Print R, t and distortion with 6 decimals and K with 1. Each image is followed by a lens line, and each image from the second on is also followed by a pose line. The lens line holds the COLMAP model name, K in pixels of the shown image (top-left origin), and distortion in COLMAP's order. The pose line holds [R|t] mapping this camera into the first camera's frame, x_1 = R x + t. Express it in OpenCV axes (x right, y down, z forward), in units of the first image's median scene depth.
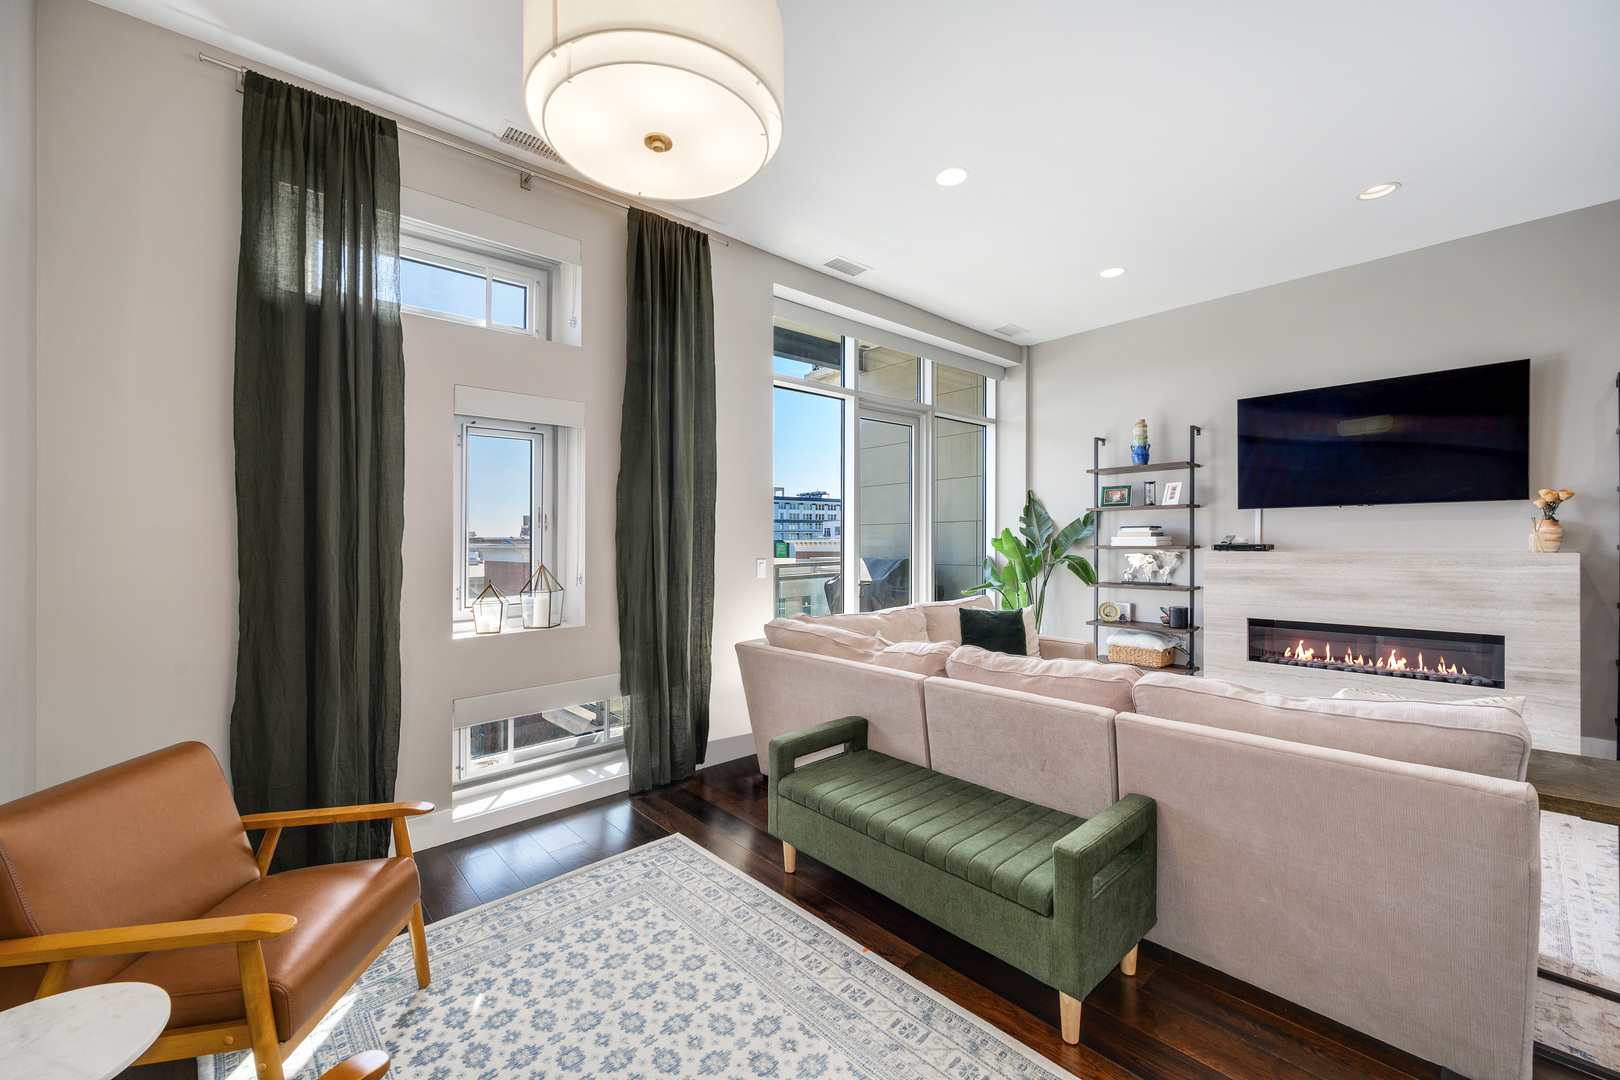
lens RADIAL K [[637.2, 0, 829.7], [0, 637.2, 538.0], [0, 0, 1]] dist [-0.001943, 0.000252]
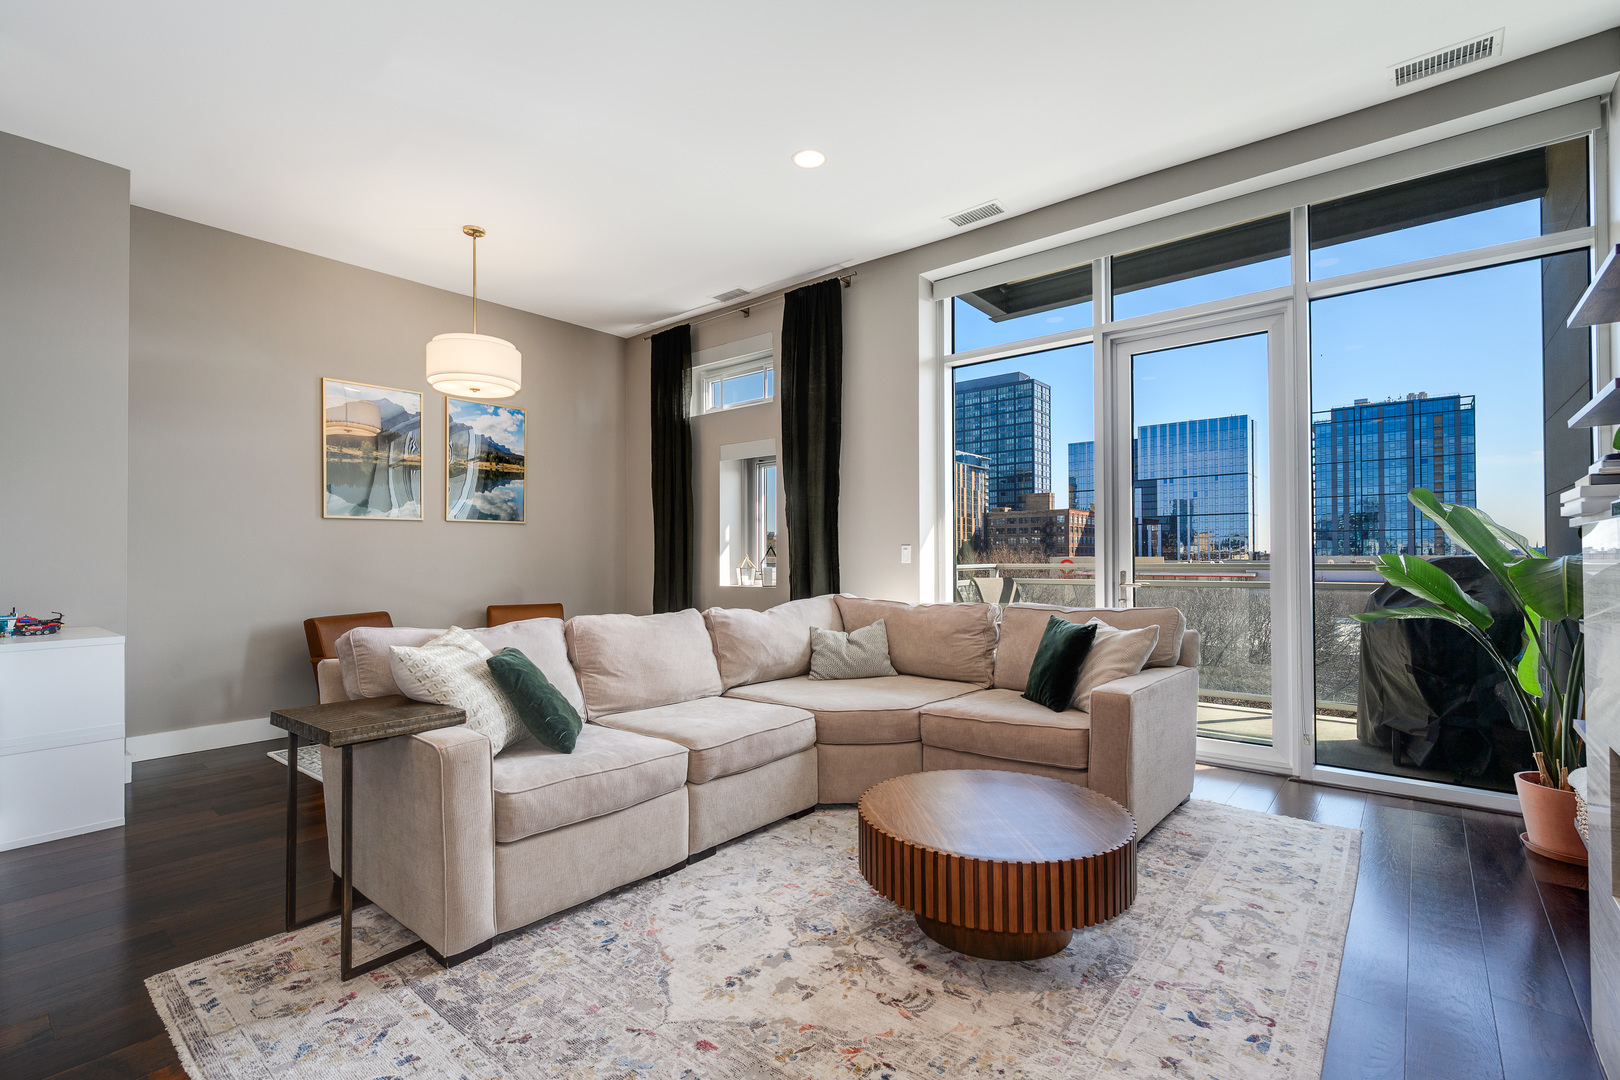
lens RADIAL K [[718.5, 0, 788.0], [0, 718.5, 545.3], [0, 0, 1]] dist [0.000907, -0.001220]
pose [[0.135454, -0.003744, -0.990777, 1.140193], [0.004689, 0.999984, -0.003137, 0.038853], [0.990773, -0.004221, 0.135469, 0.713673]]
